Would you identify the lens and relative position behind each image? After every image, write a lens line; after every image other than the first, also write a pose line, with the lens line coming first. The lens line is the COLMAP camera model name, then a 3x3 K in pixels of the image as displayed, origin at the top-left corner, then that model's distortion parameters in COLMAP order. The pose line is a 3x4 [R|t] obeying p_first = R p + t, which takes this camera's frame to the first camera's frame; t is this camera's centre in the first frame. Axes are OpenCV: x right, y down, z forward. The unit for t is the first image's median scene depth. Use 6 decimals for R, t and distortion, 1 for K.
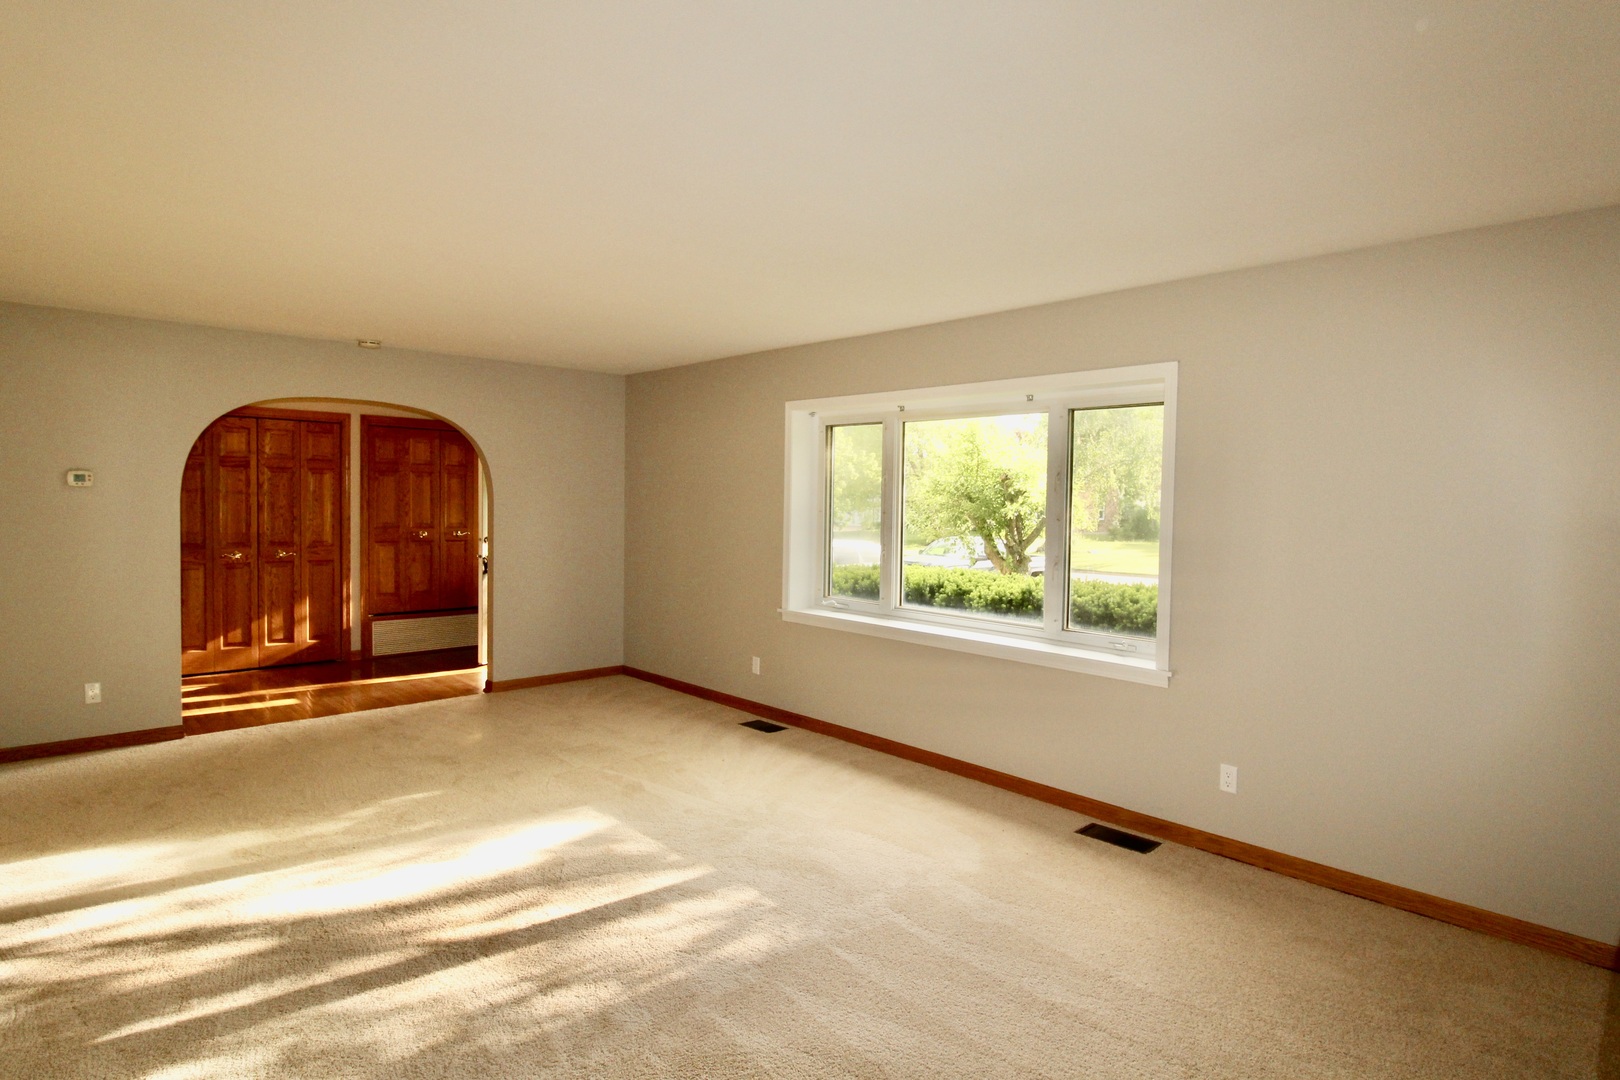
lens RADIAL K [[874.0, 0, 809.9], [0, 874.0, 533.8], [0, 0, 1]] dist [0.015285, 0.000093]
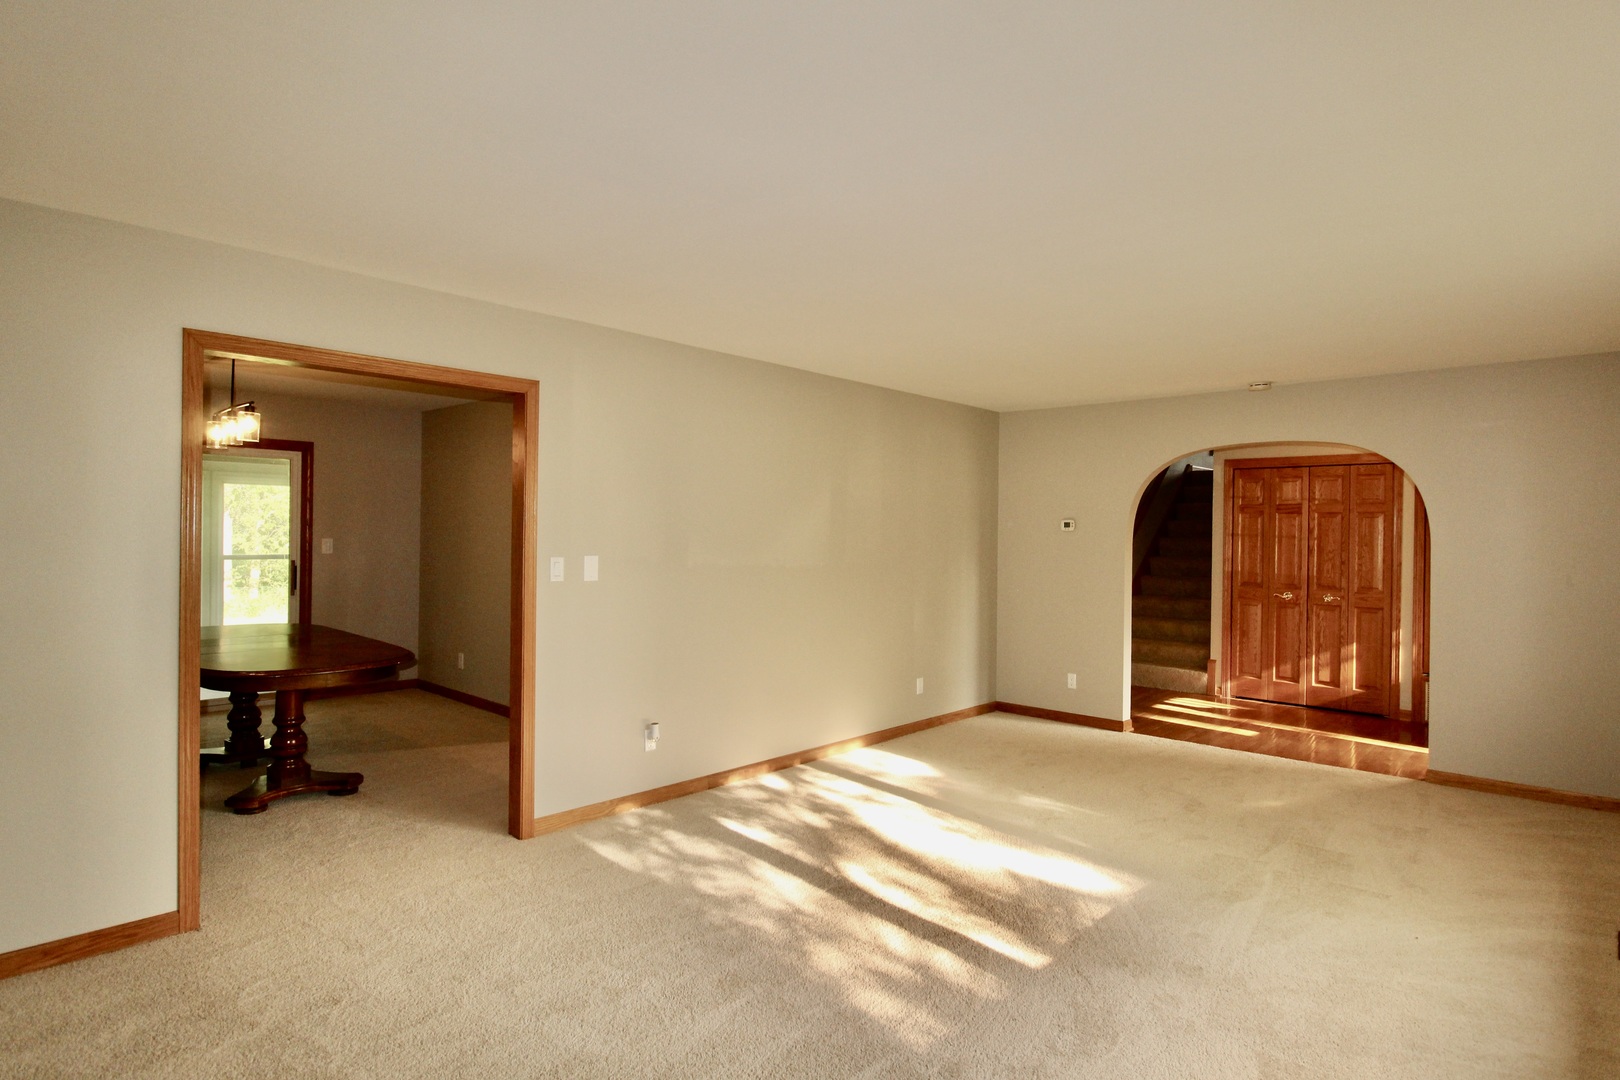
lens RADIAL K [[874.0, 0, 850.1], [0, 874.0, 544.6], [0, 0, 1]] dist [0.015285, 0.000093]
pose [[0.083959, -0.001521, -0.996468, 0.370776], [-0.047708, 0.998846, -0.005544, -0.006246], [0.995326, 0.048005, 0.083789, 0.370414]]
